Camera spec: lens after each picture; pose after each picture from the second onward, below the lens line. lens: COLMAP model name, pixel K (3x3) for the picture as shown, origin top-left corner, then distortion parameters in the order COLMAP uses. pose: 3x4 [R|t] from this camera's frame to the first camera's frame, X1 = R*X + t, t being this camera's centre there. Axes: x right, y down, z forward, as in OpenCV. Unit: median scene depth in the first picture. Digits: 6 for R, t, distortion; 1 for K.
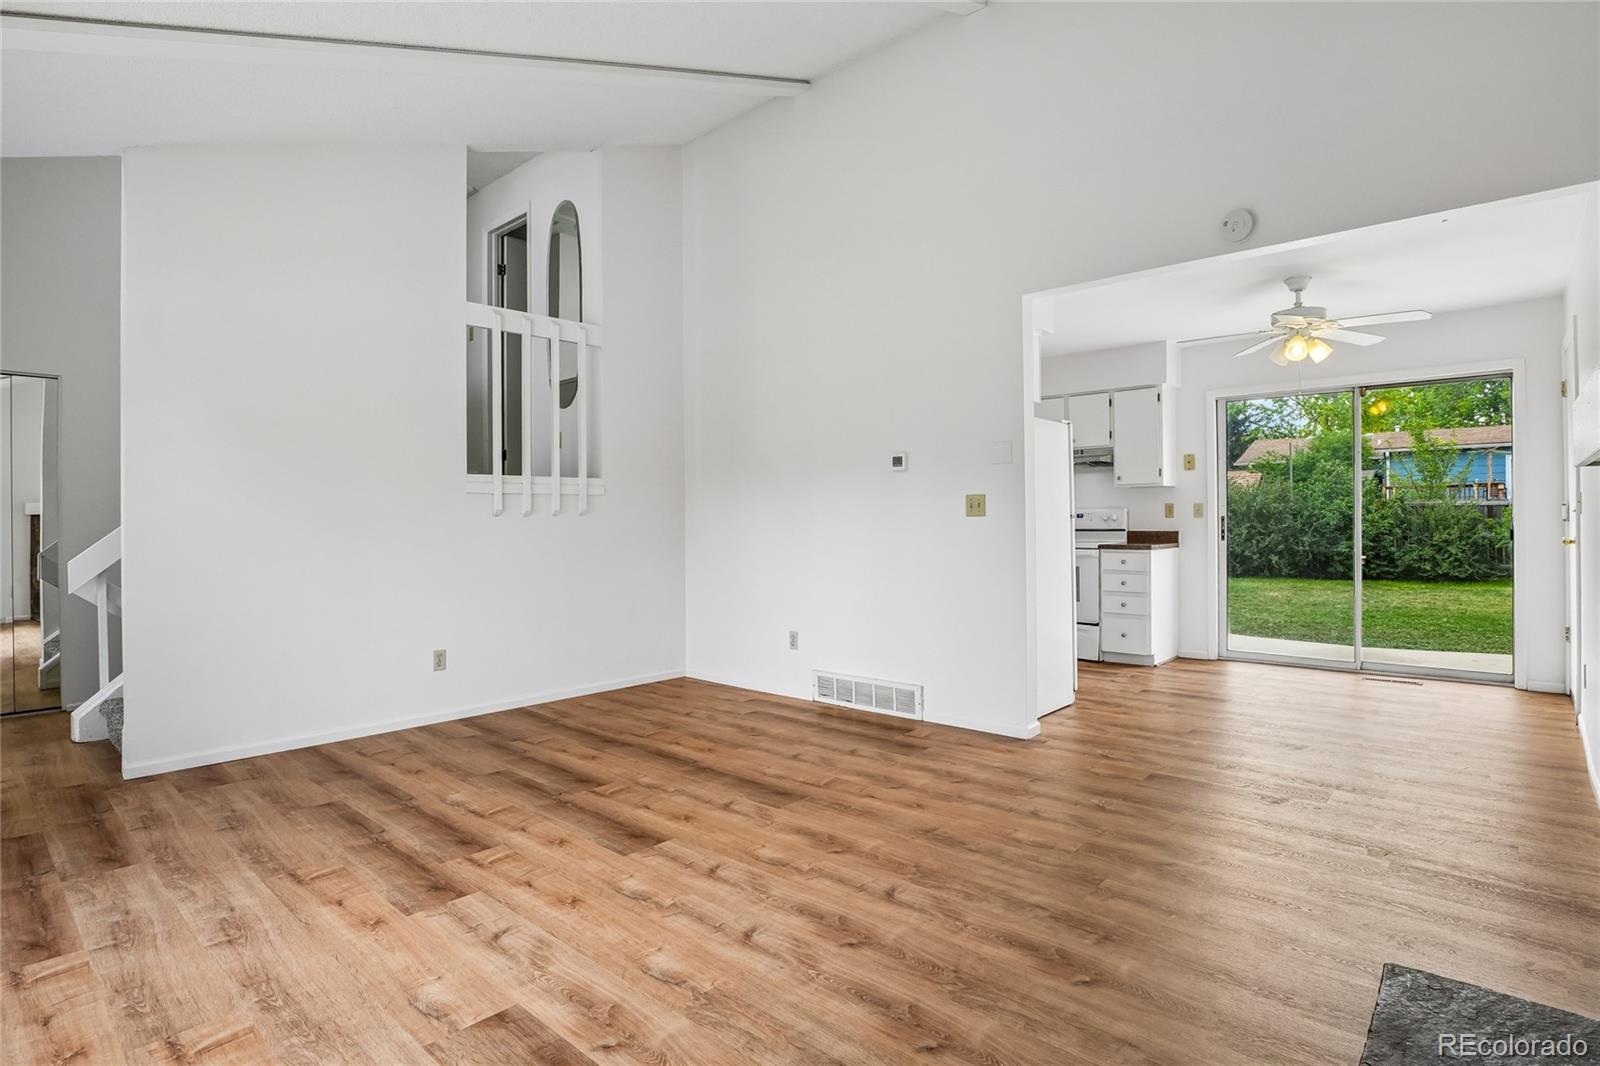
lens RADIAL K [[800.3, 0, 813.8], [0, 800.3, 517.4], [0, 0, 1]] dist [-0.019821, 0.004874]
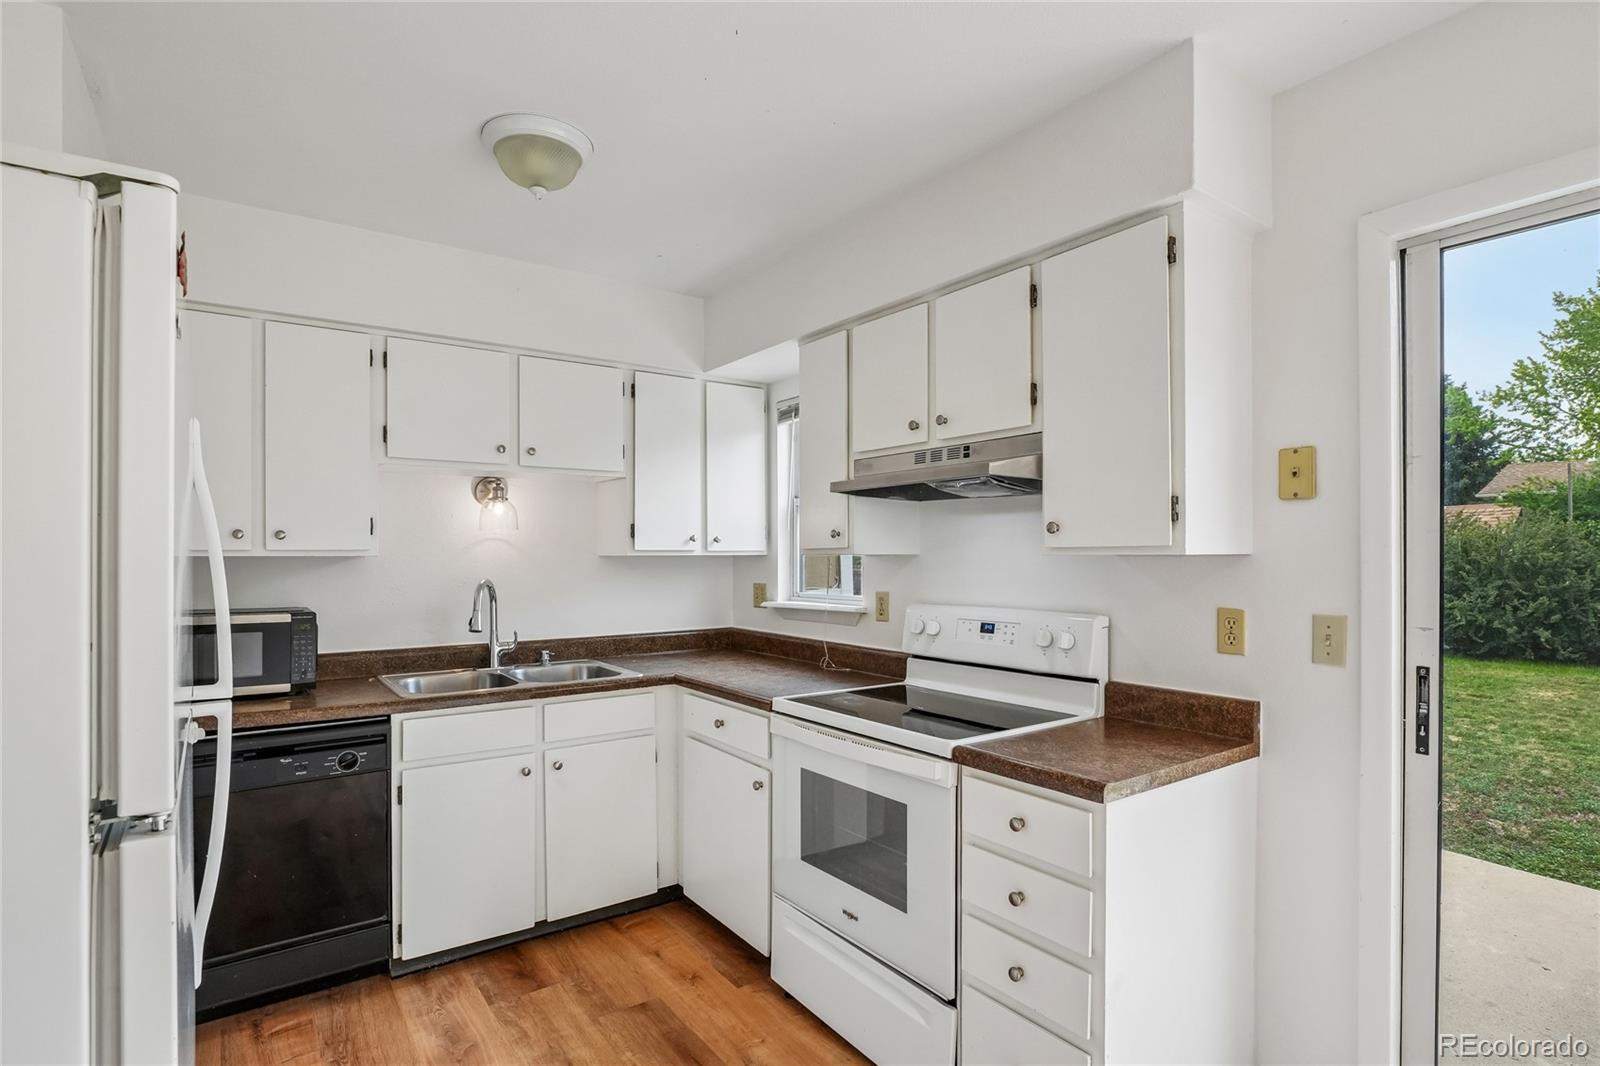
lens RADIAL K [[800.3, 0, 792.6], [0, 800.3, 554.1], [0, 0, 1]] dist [-0.019821, 0.004874]
pose [[0.974293, 0.008913, -0.225107, 0.119748], [-0.008500, 0.999960, 0.002804, -0.013106], [0.225123, -0.000818, 0.974330, 0.225994]]
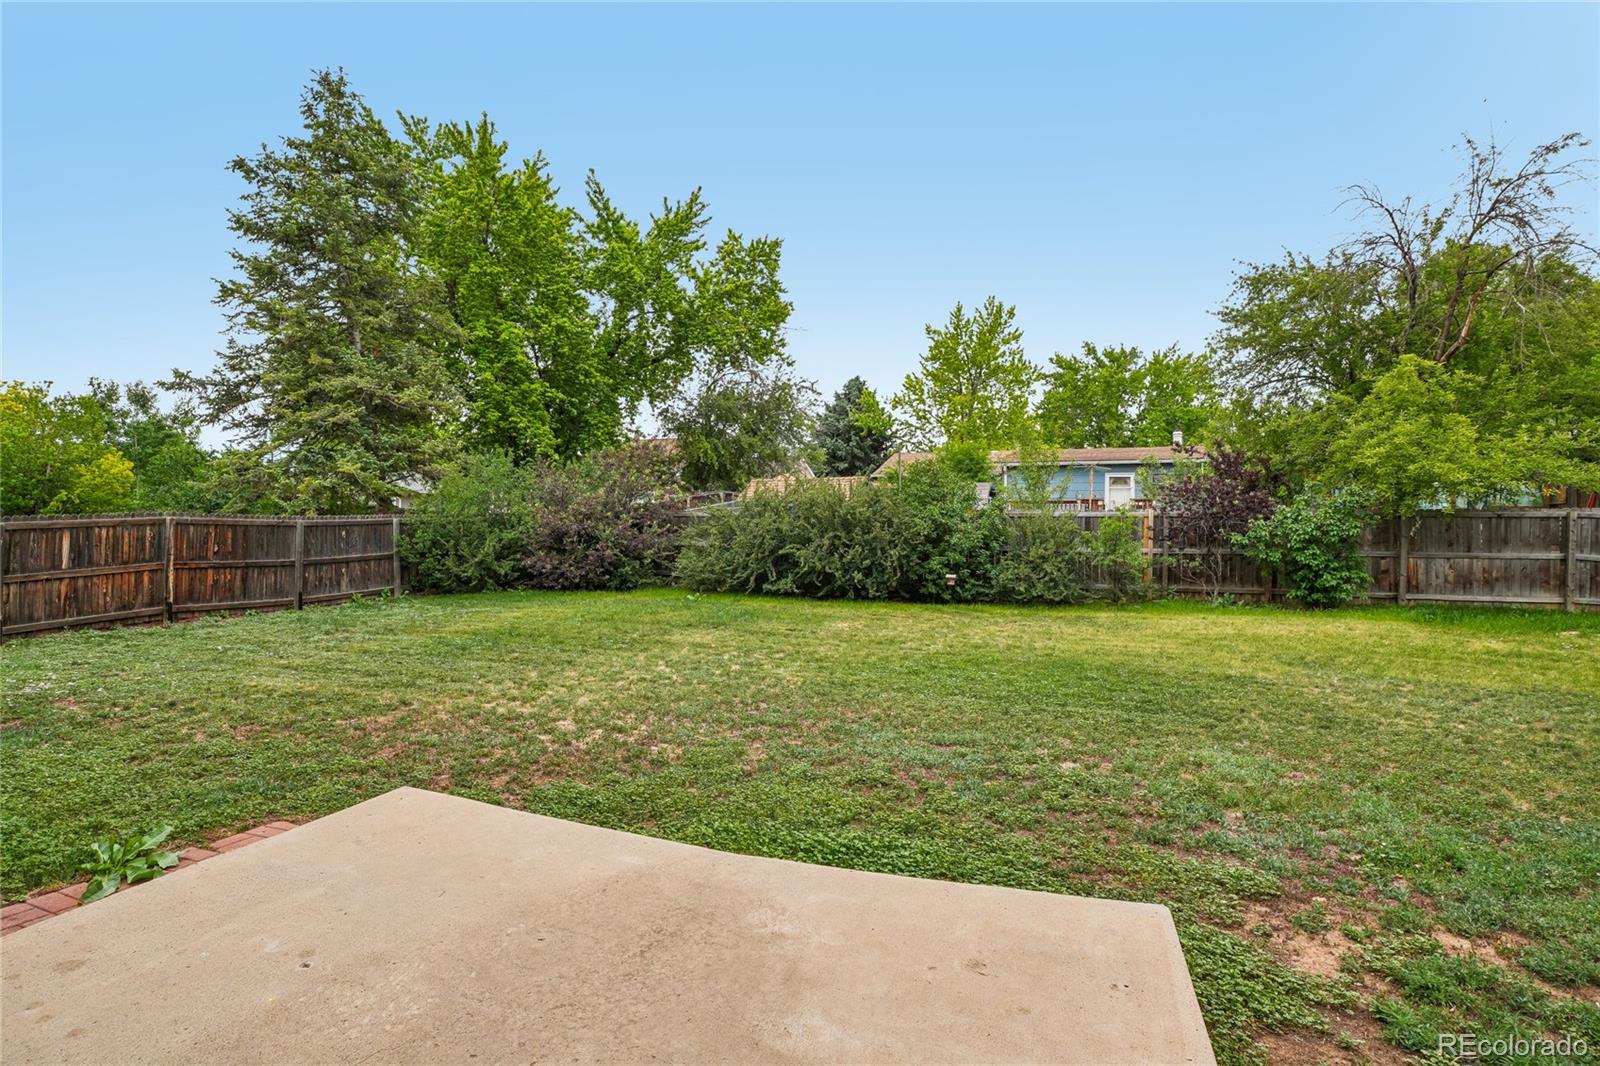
lens RADIAL K [[800.3, 0, 788.5], [0, 800.3, 520.3], [0, 0, 1]] dist [-0.019821, 0.004874]
pose [[0.942261, 0.024824, 0.333958, 0.262796], [-0.020630, 0.999658, -0.016099, 0.010277], [-0.334243, 0.008280, 0.942450, 0.293193]]
